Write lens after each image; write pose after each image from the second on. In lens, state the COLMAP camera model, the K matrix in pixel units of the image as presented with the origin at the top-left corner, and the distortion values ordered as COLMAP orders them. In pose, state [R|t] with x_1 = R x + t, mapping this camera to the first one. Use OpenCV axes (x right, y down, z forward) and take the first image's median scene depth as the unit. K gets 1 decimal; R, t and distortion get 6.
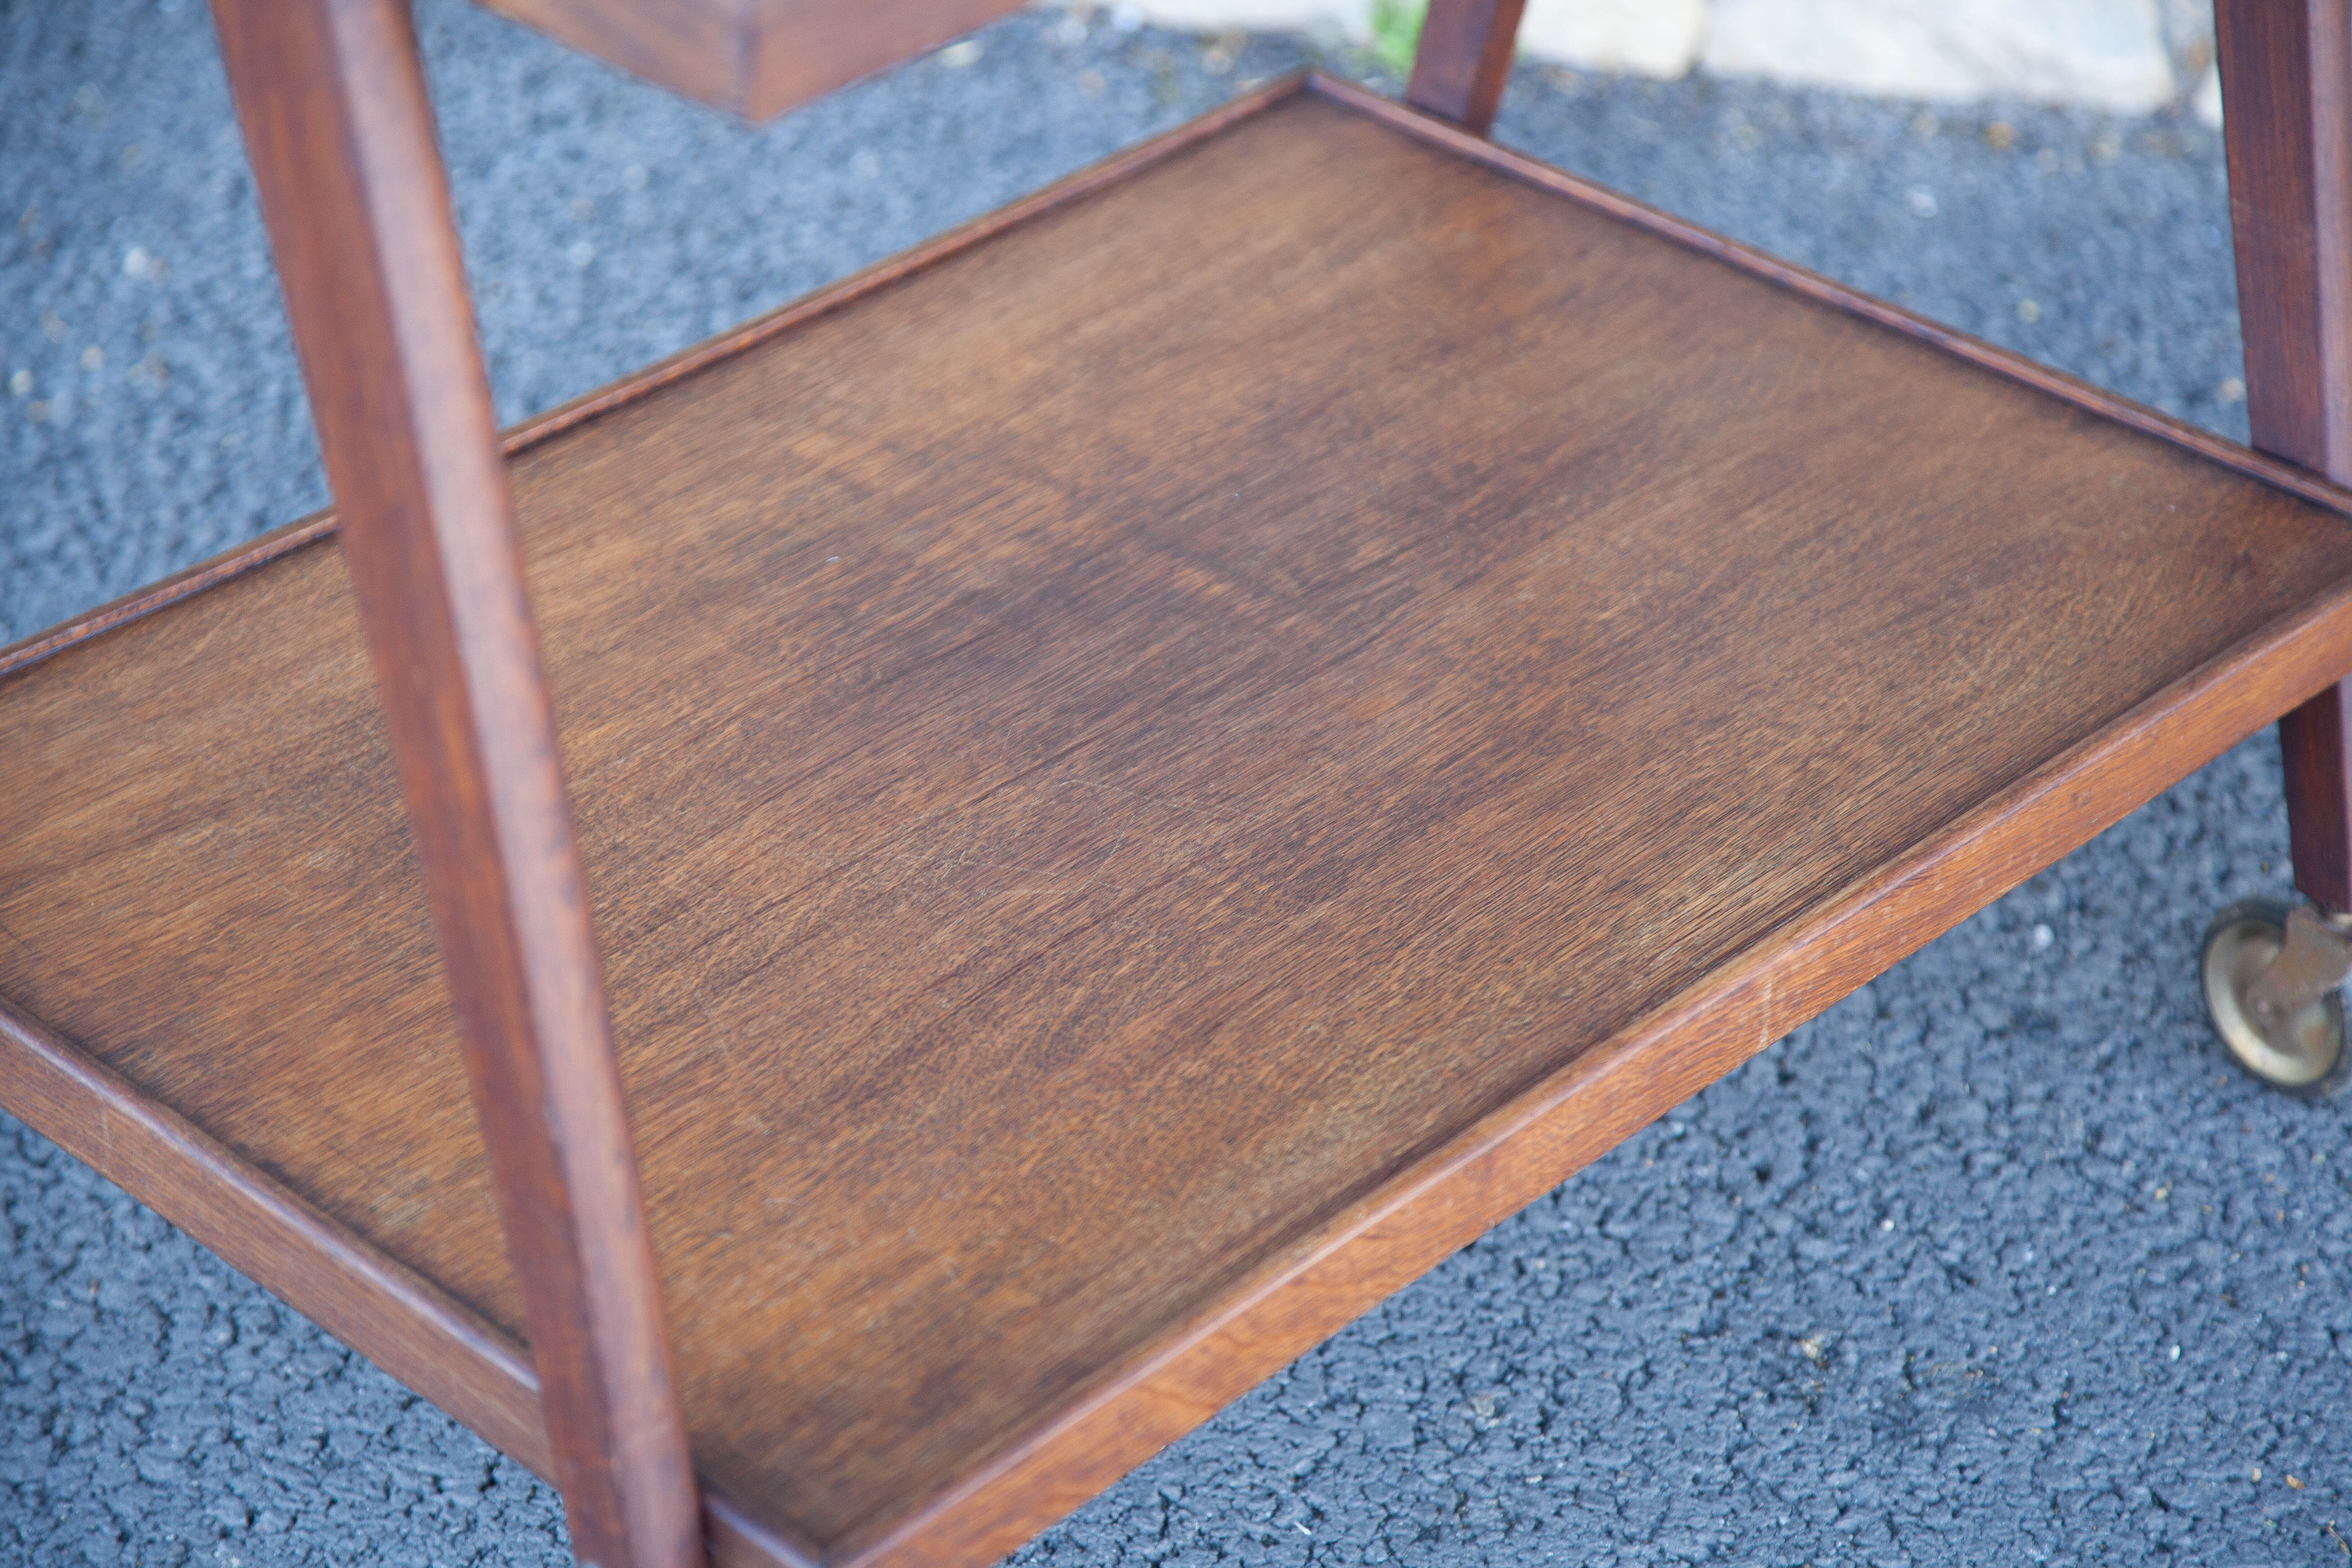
lens RADIAL K [[5591.4, 0, 1172.8], [0, 5591.4, 792.8], [0, 0, 1]] dist [0.437042, 0.000000]
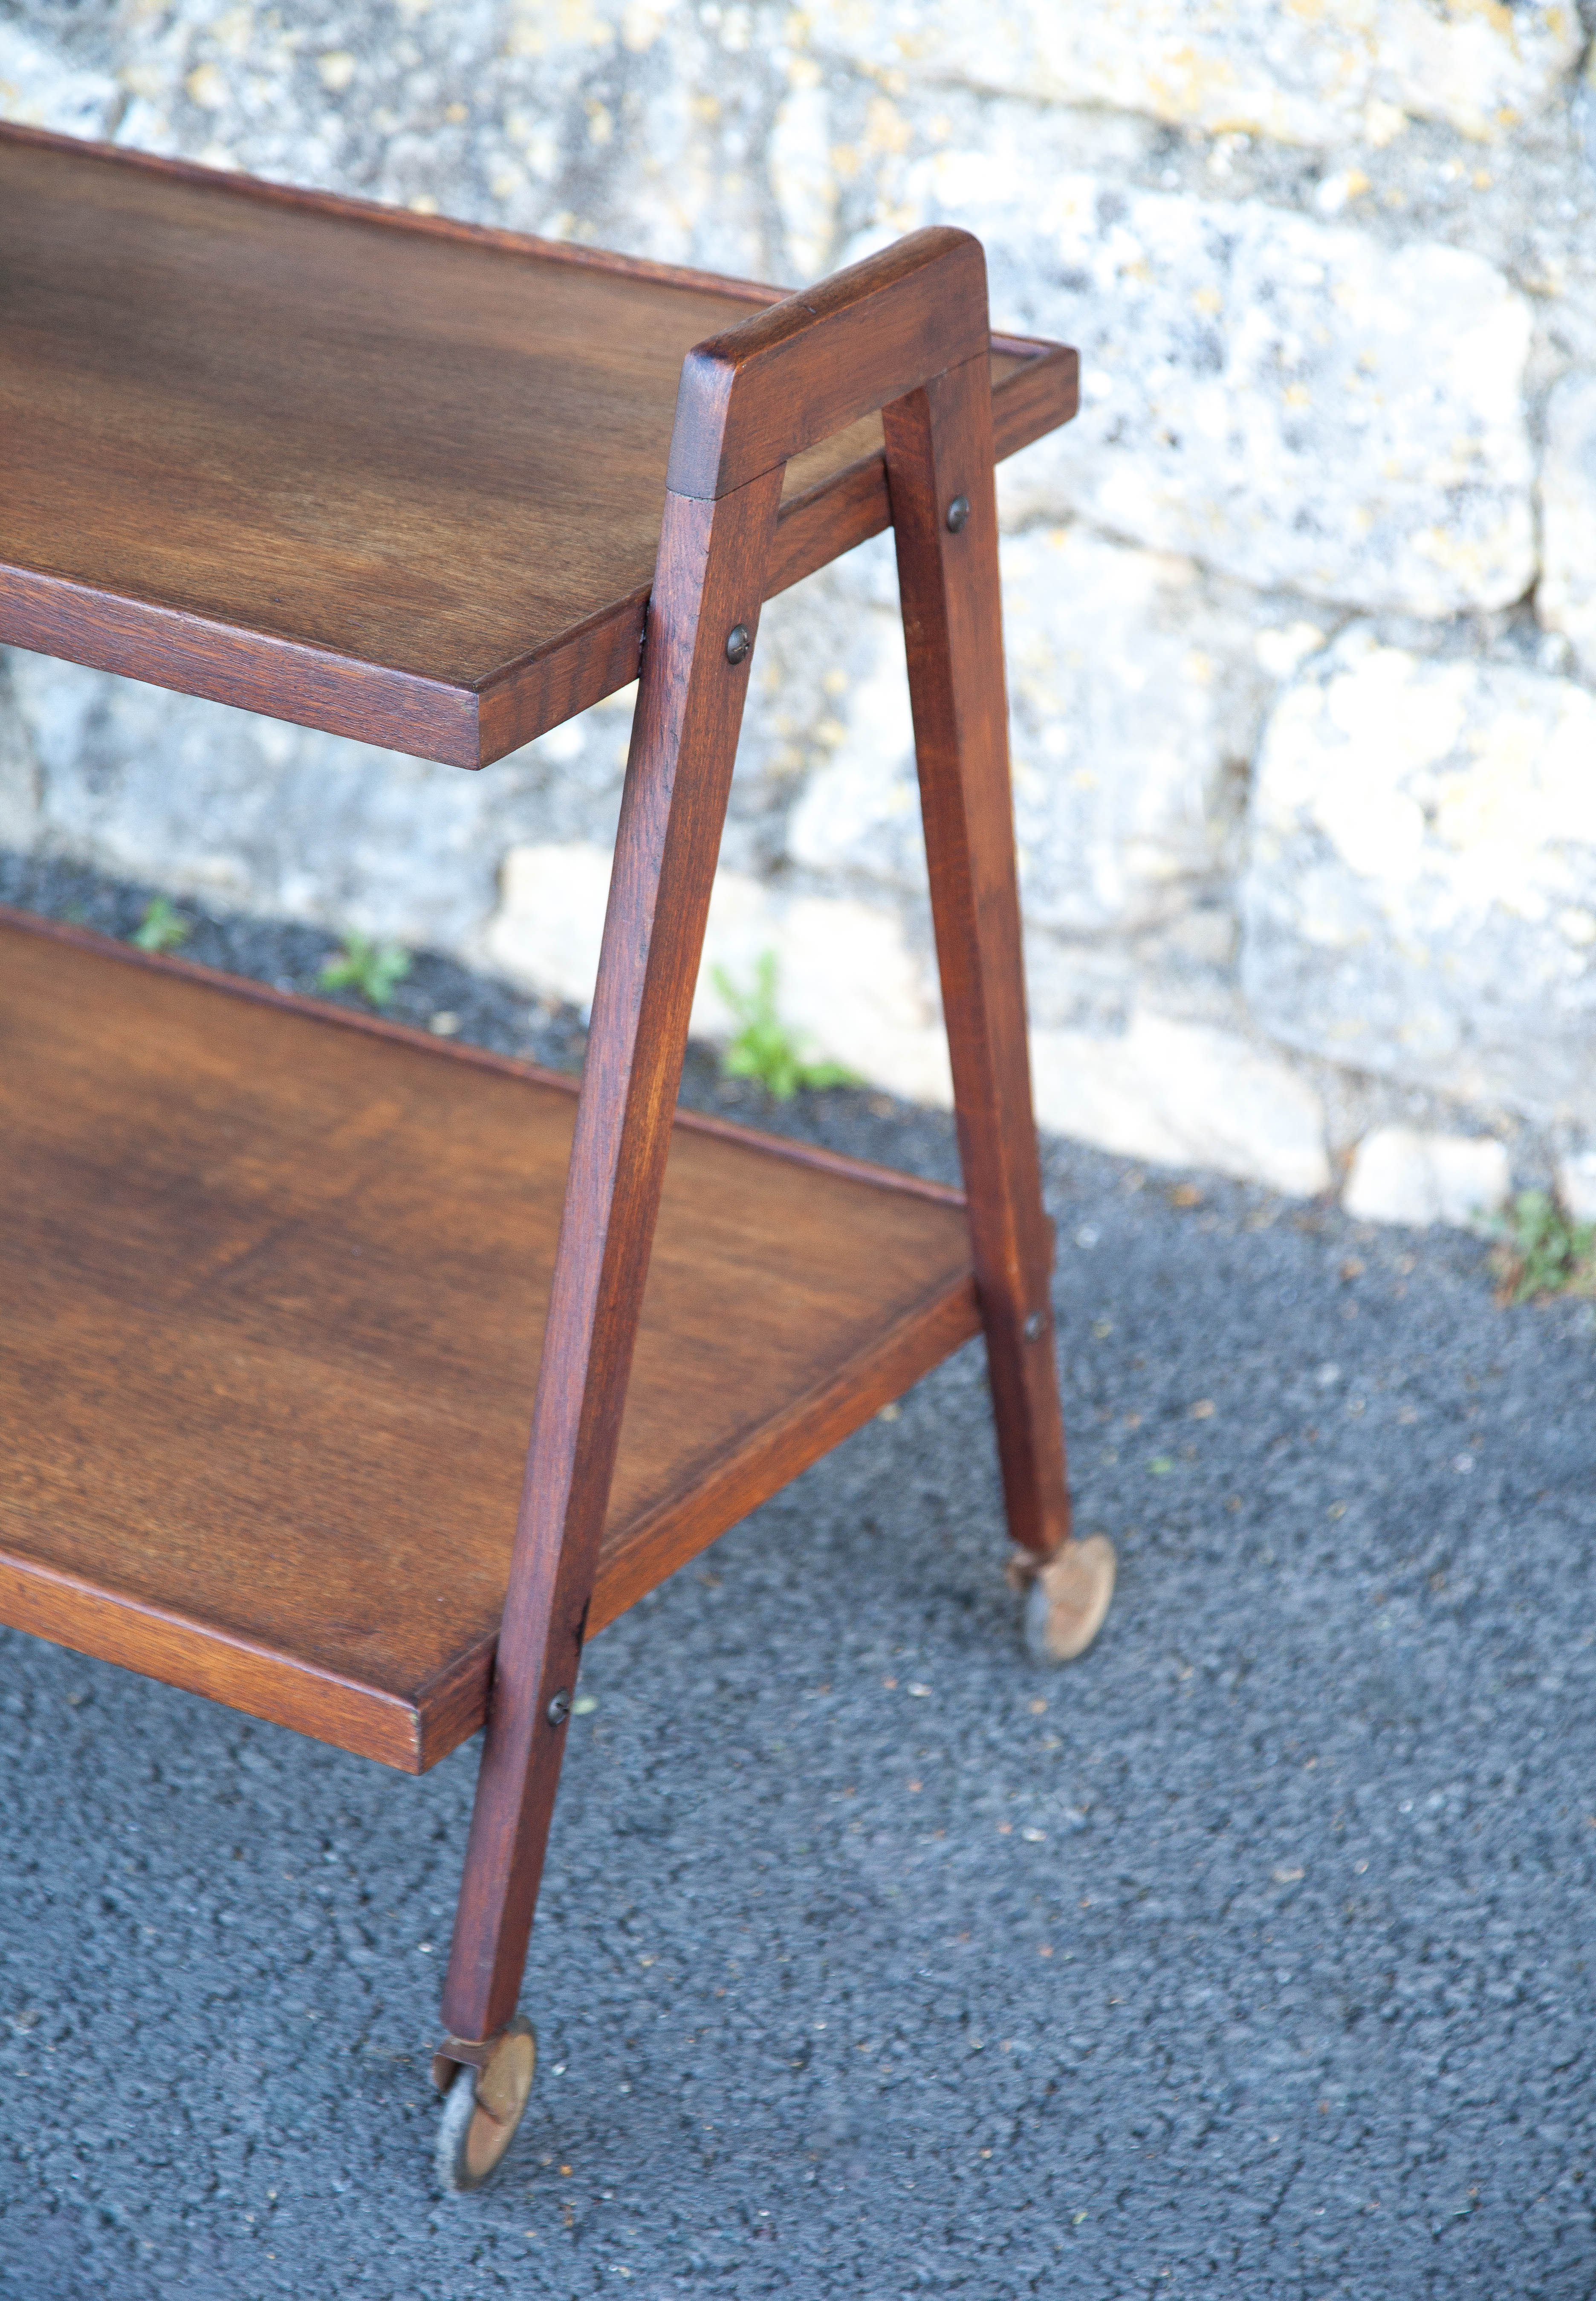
lens RADIAL K [[5505.3, 0, 815.3], [0, 5505.3, 1171.4], [0, 0, 1]] dist [0.429092, 0.000000]
pose [[0.948615, 0.132902, -0.287171, 0.559588], [-0.168469, 0.980331, -0.102810, 0.019304], [0.267859, 0.145907, 0.952346, -0.206989]]
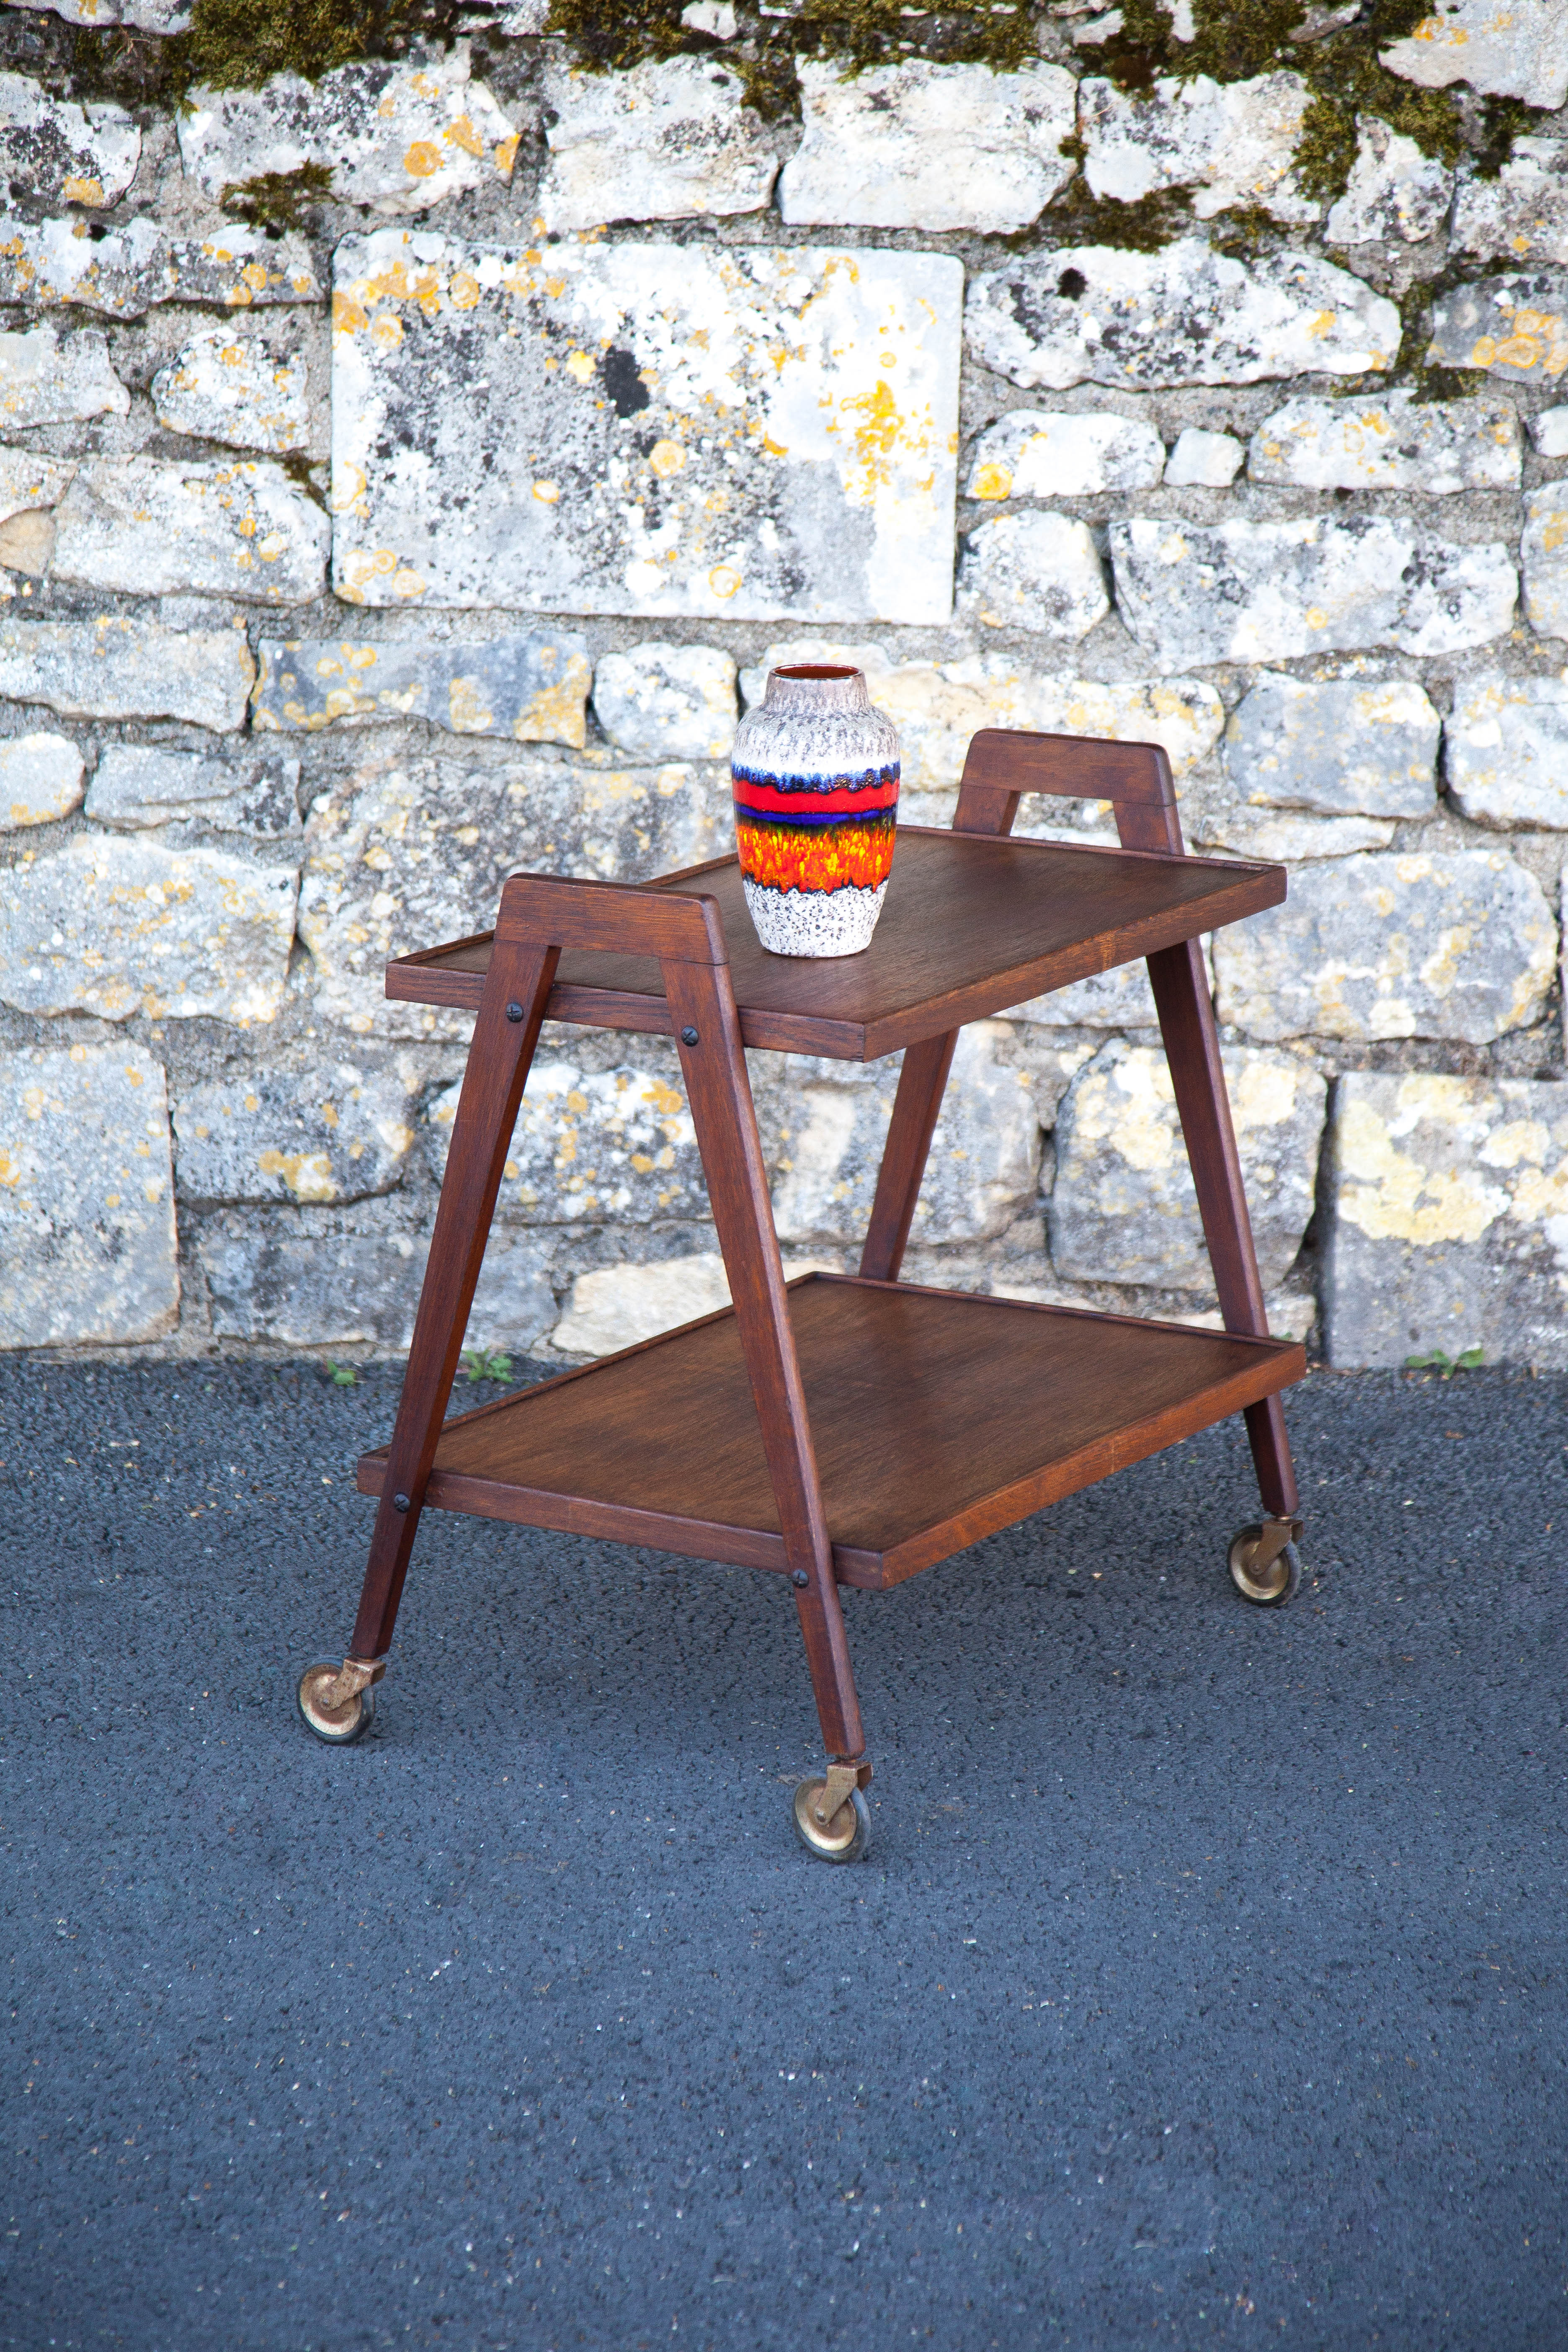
lens RADIAL K [[6459.7, 0, 793.3], [0, 6459.7, 1161.9], [0, 0, 1]] dist [0.705849, 0.000000]
pose [[0.976954, -0.059654, 0.204944, -0.618137], [0.124800, 0.938576, -0.321714, 0.806919], [-0.173164, 0.339877, 0.924391, -1.775809]]
